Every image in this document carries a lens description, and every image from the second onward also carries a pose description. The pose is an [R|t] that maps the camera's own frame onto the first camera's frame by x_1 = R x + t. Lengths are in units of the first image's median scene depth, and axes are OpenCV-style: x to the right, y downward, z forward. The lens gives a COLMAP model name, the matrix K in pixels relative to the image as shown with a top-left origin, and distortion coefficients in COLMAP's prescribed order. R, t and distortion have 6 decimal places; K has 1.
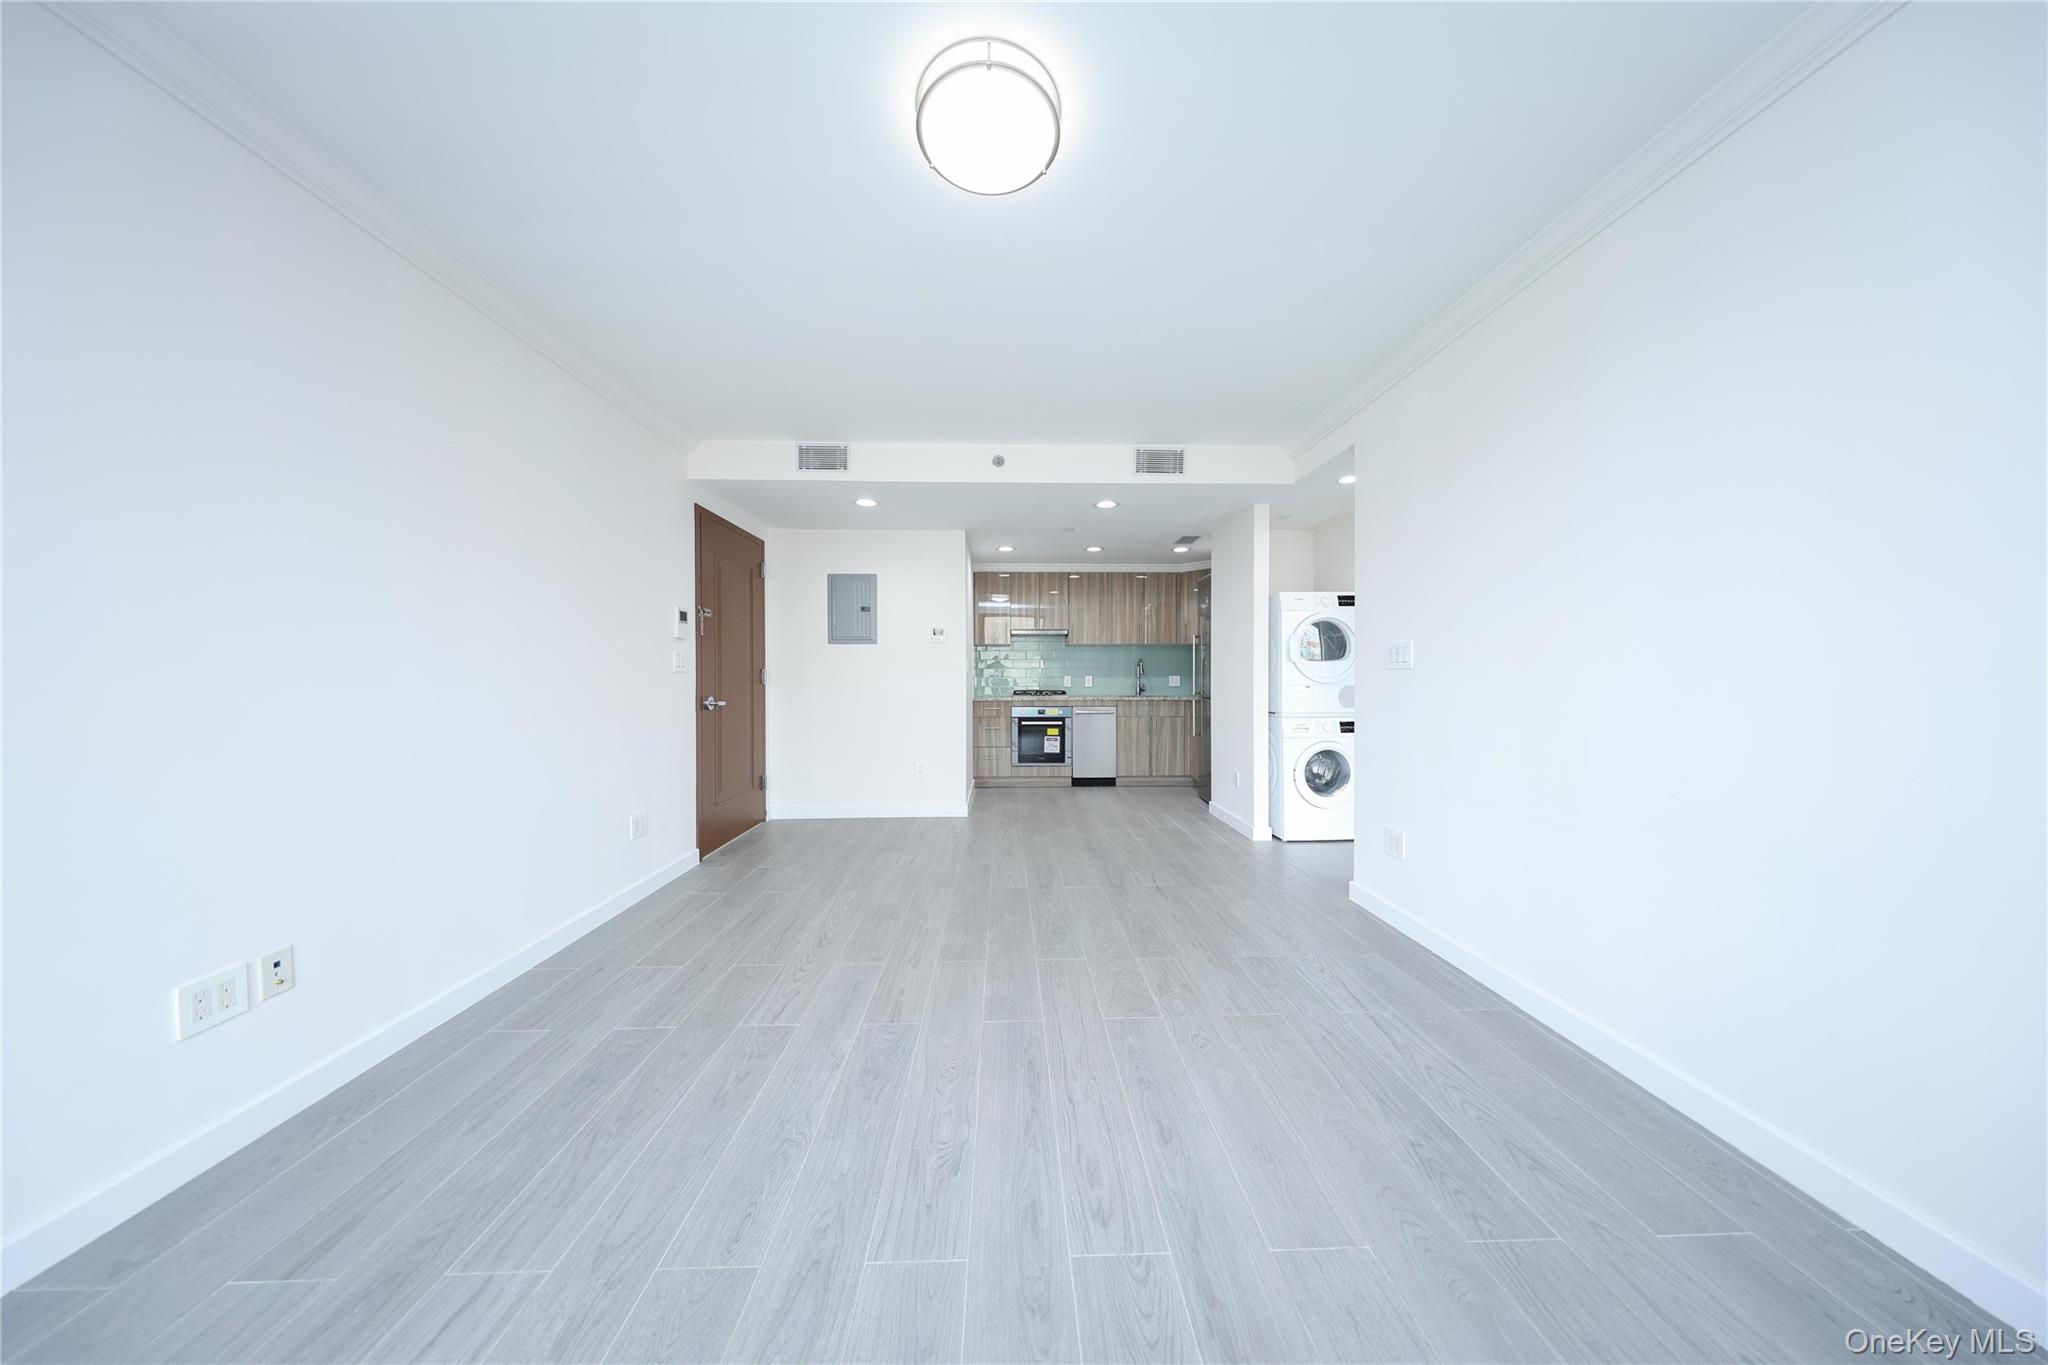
lens RADIAL K [[595.2, 0, 1020.0], [0, 595.2, 671.9], [0, 0, 1]] dist [-0.002055, -0.000012]
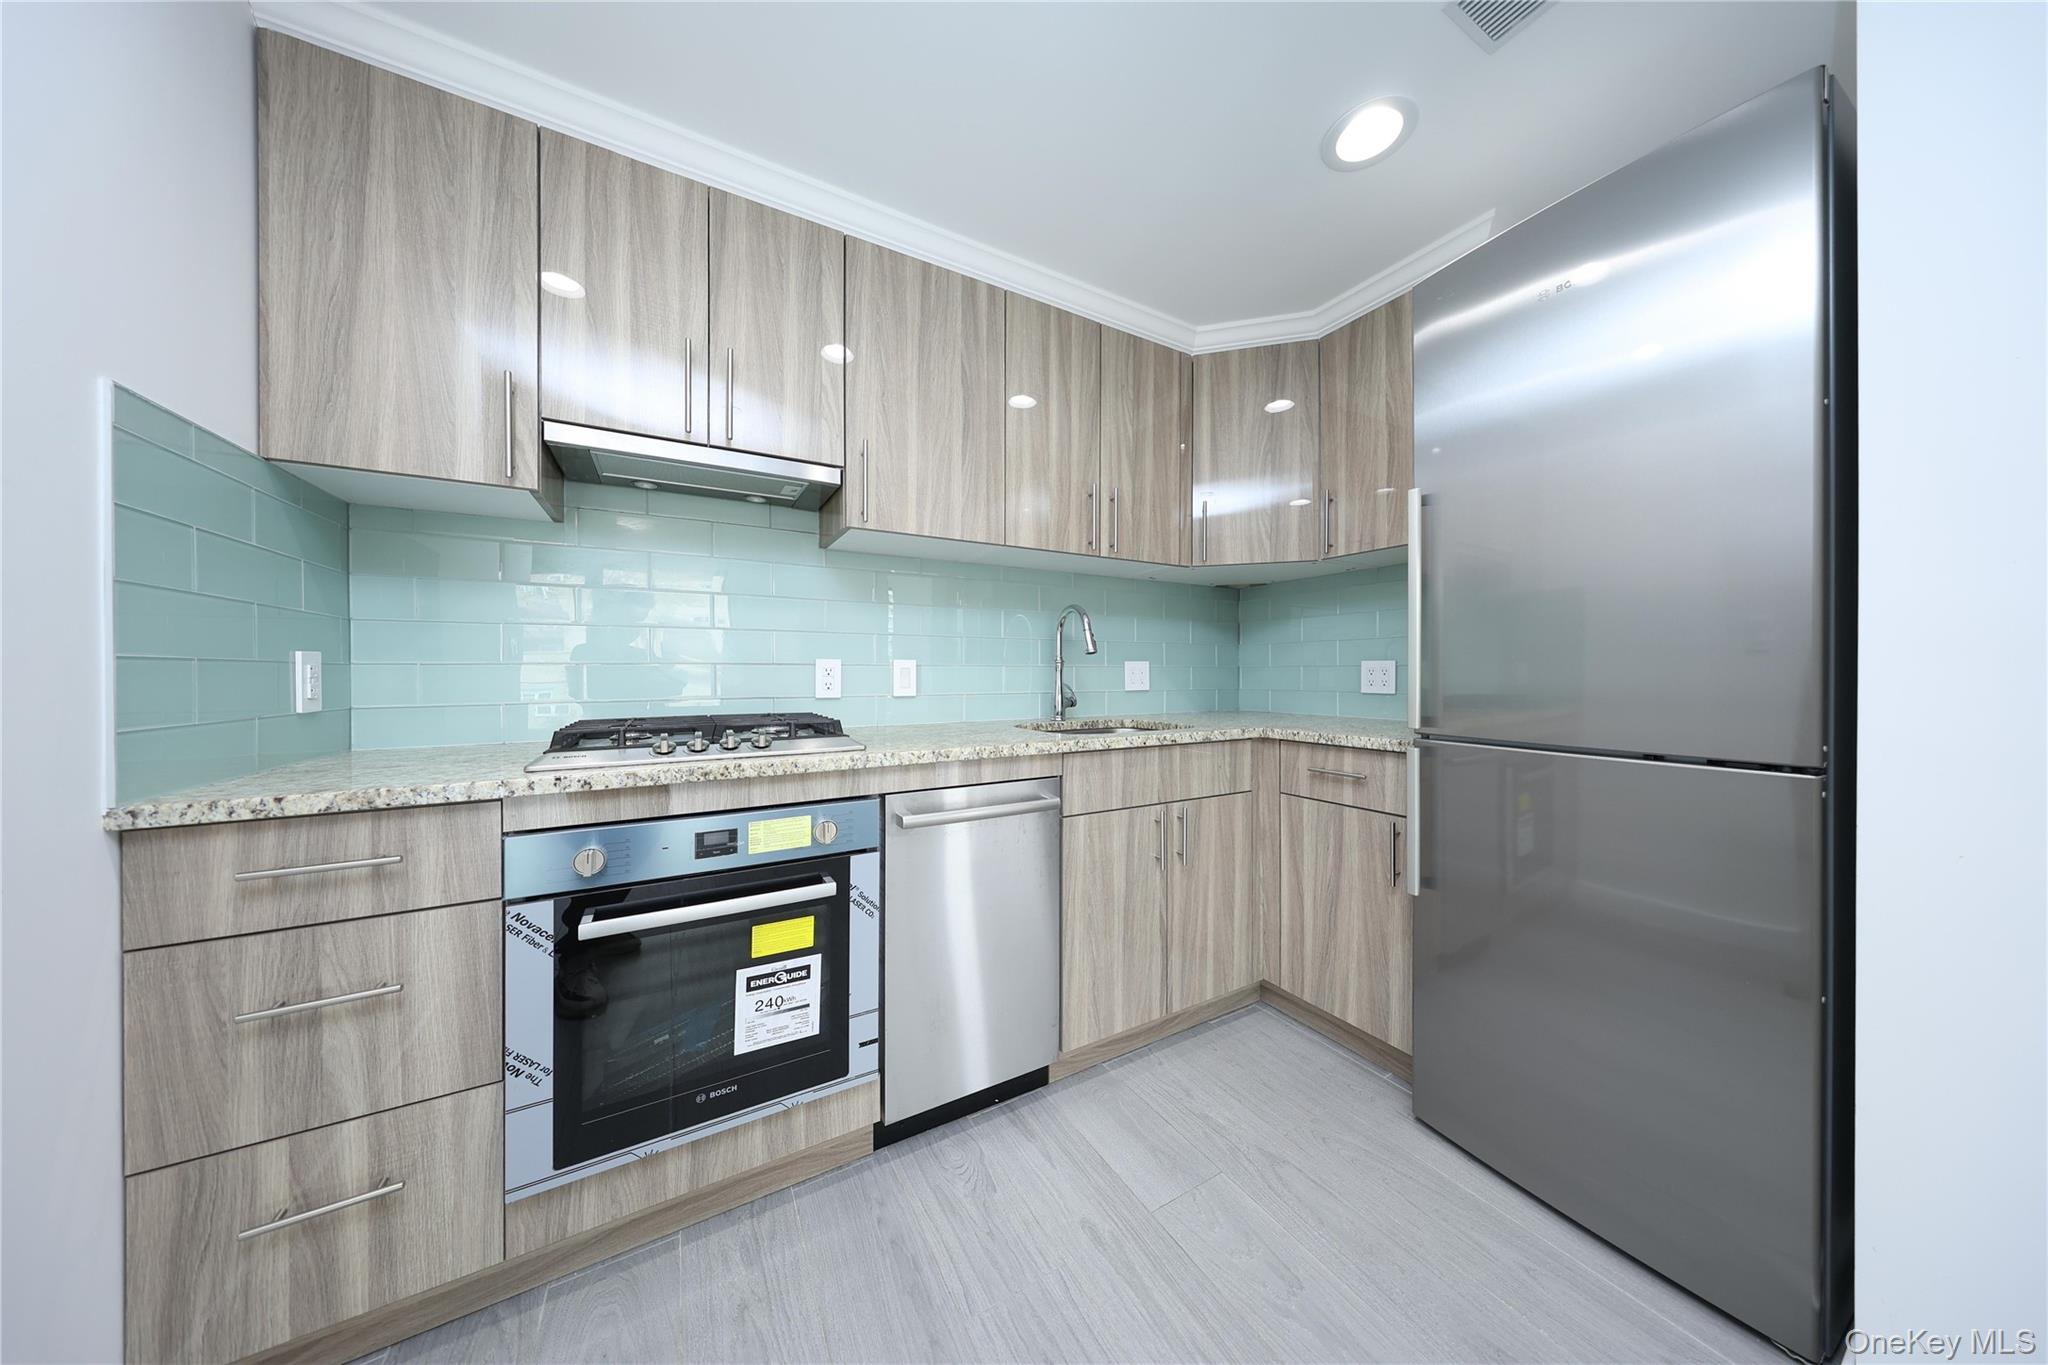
lens RADIAL K [[595.2, 0, 1052.6], [0, 595.2, 672.6], [0, 0, 1]] dist [-0.002055, -0.000012]
pose [[0.863230, -0.001893, 0.504808, 0.033285], [-0.001067, 0.999984, 0.005575, 0.012875], [-0.504810, -0.005351, 0.863214, 0.786411]]
